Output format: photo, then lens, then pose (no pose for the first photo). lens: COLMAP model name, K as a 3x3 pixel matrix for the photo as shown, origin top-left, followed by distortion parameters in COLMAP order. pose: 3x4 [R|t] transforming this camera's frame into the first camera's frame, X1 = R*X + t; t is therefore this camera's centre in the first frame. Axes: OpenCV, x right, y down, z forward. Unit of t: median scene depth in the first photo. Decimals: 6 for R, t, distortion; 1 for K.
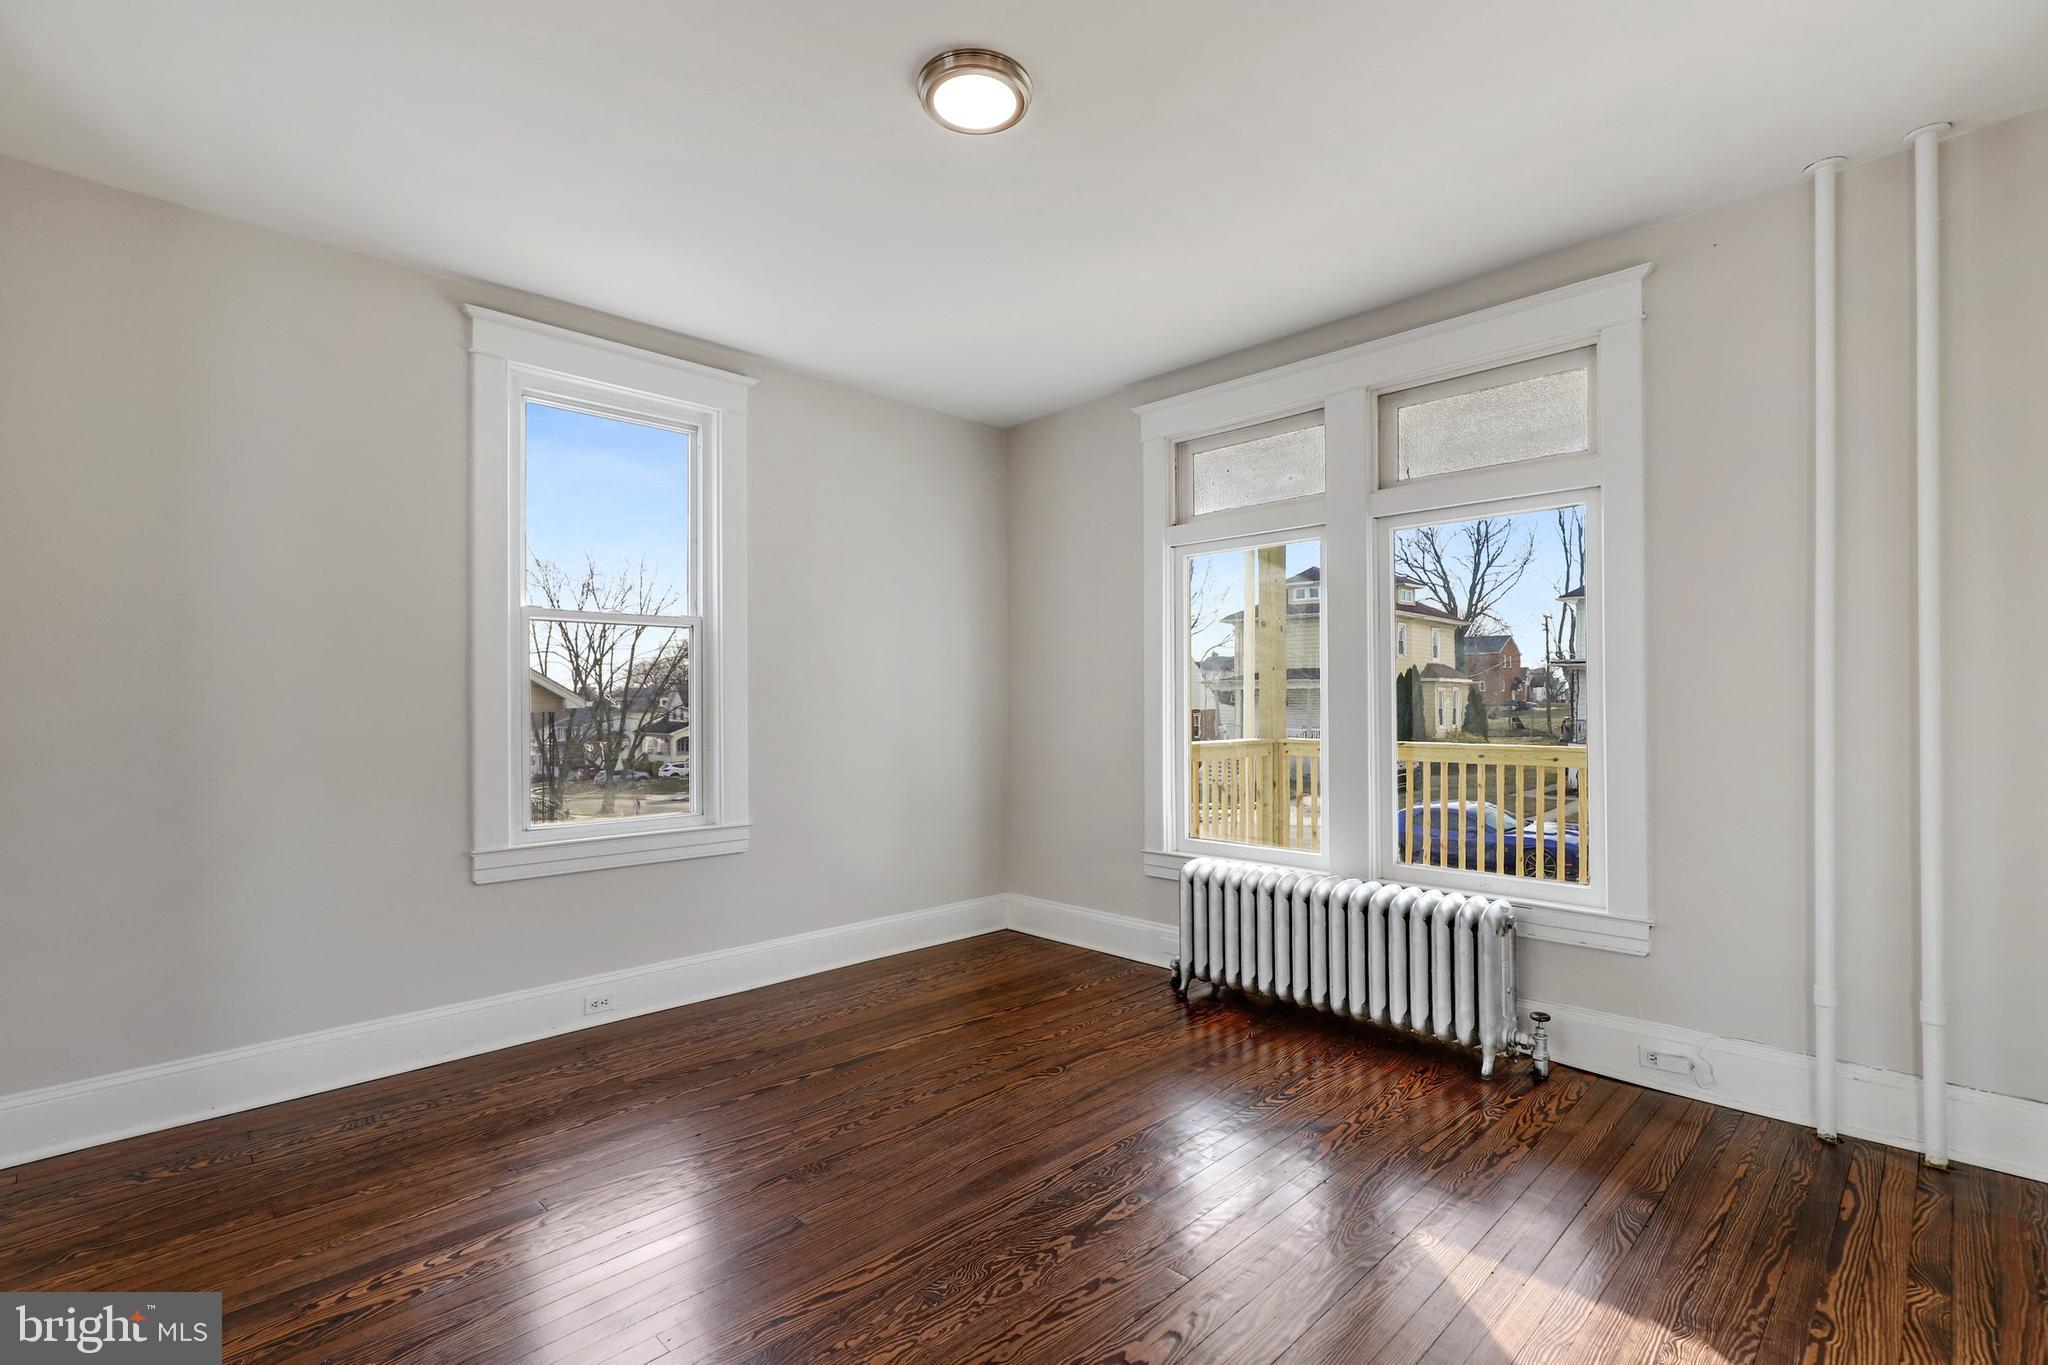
lens RADIAL K [[936.8, 0, 1030.9], [0, 936.8, 692.9], [0, 0, 1]] dist [0.000286, 0.000101]
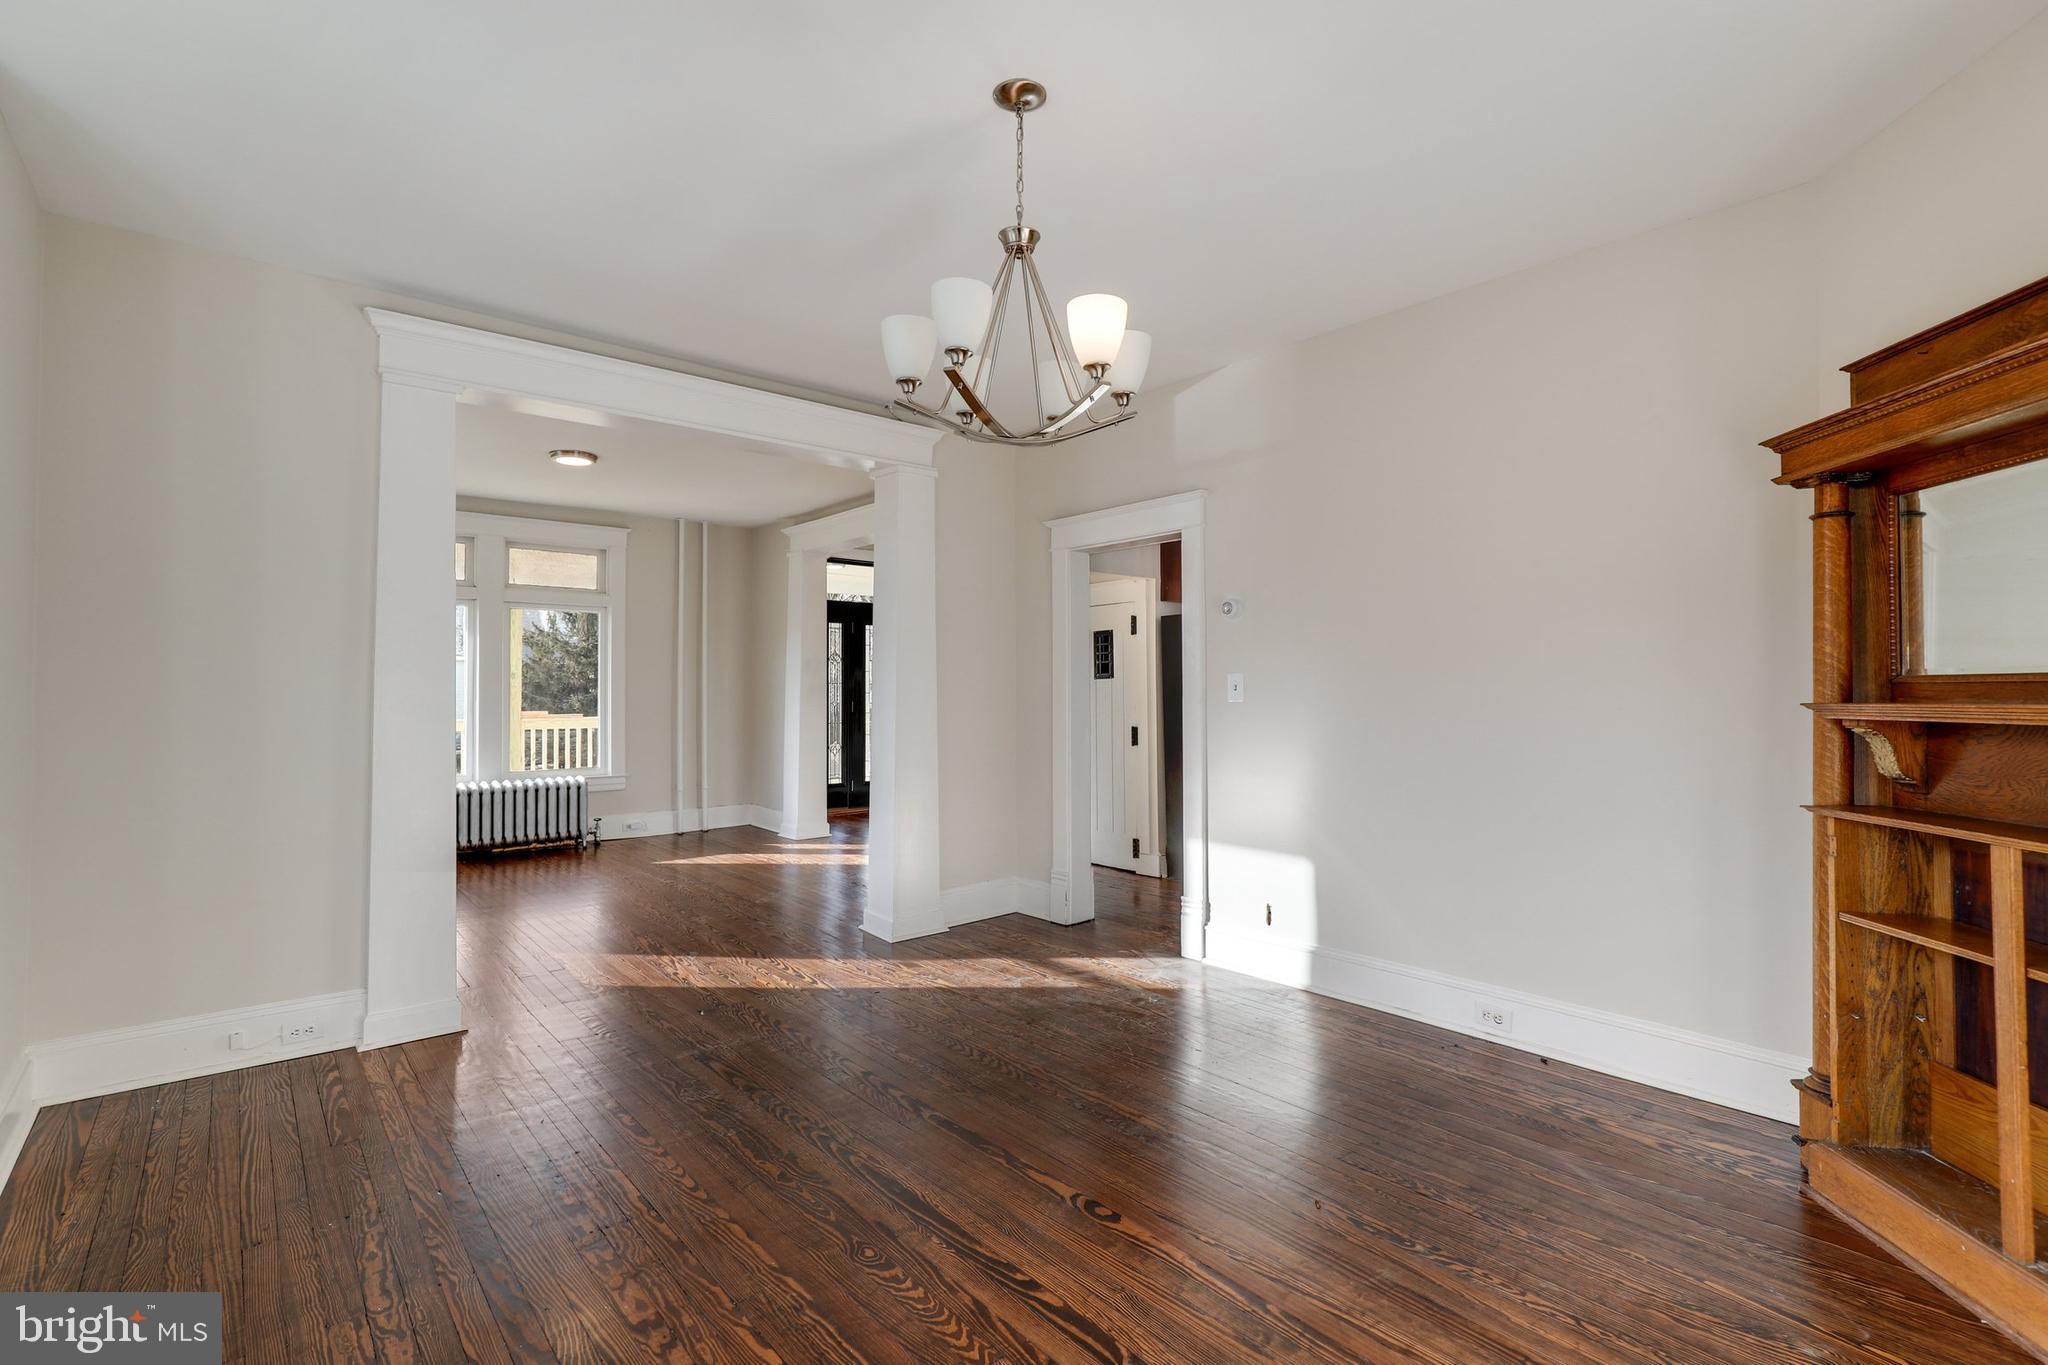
lens RADIAL K [[936.8, 0, 1030.9], [0, 936.8, 692.9], [0, 0, 1]] dist [0.000286, 0.000101]
pose [[0.078139, 0.002087, 0.996940, -2.193473], [-0.011387, 0.999934, -0.001201, -0.002536], [-0.996877, -0.011258, 0.078157, -0.396560]]
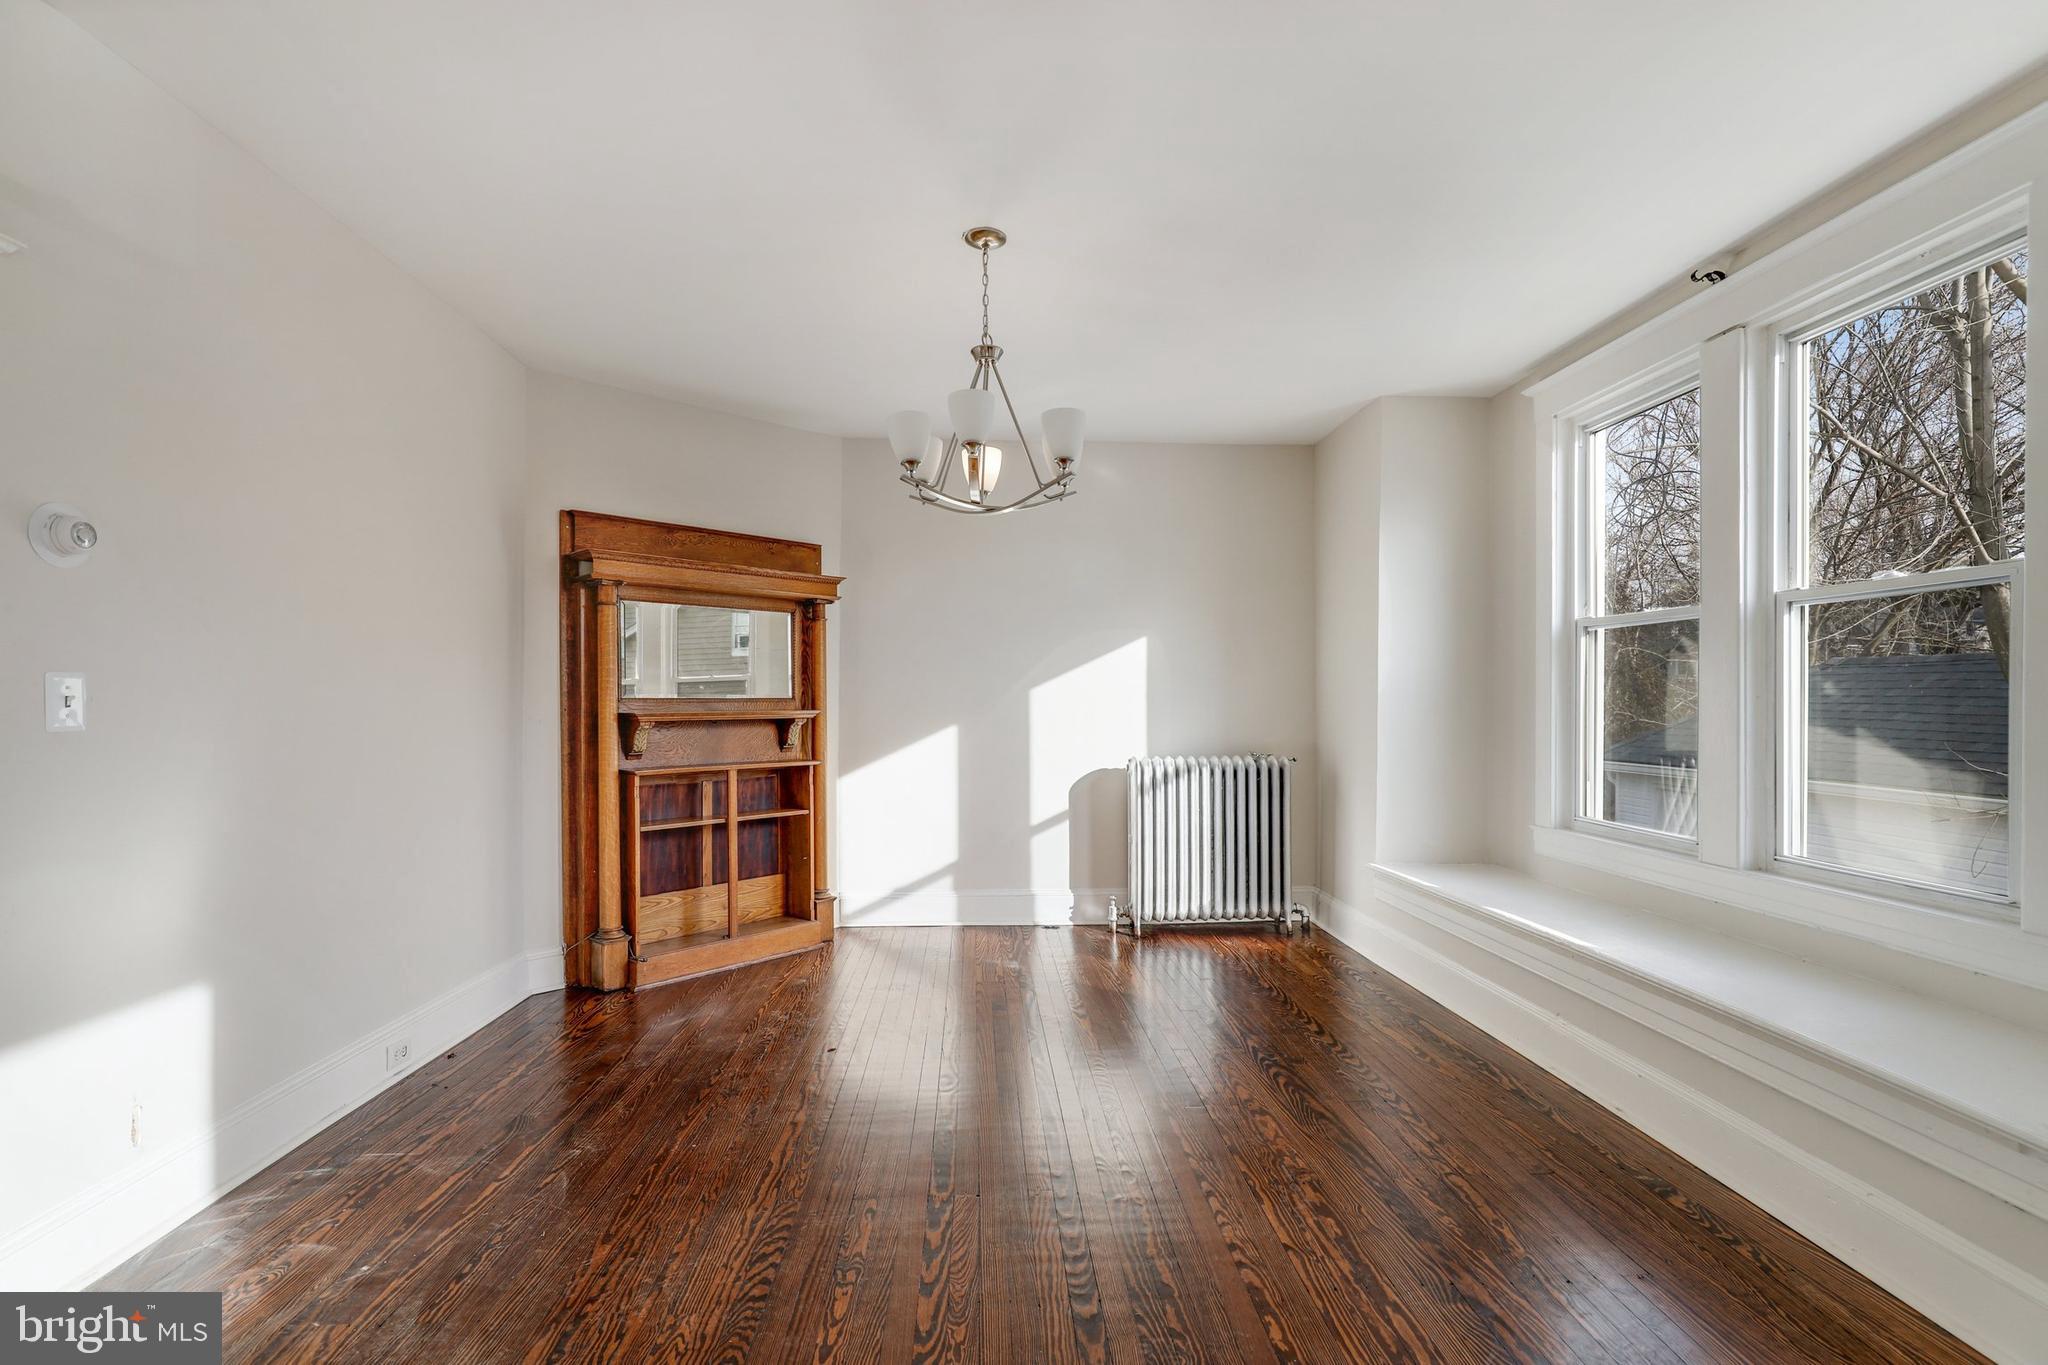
lens RADIAL K [[937.2, 0, 1027.5], [0, 937.2, 708.4], [0, 0, 1]] dist [-0.001548, -0.000377]
pose [[-0.664704, 0.010259, -0.747037, -0.507150], [0.019355, 0.999807, -0.003492, 0.011079], [0.746856, -0.016780, -0.664774, 0.475922]]
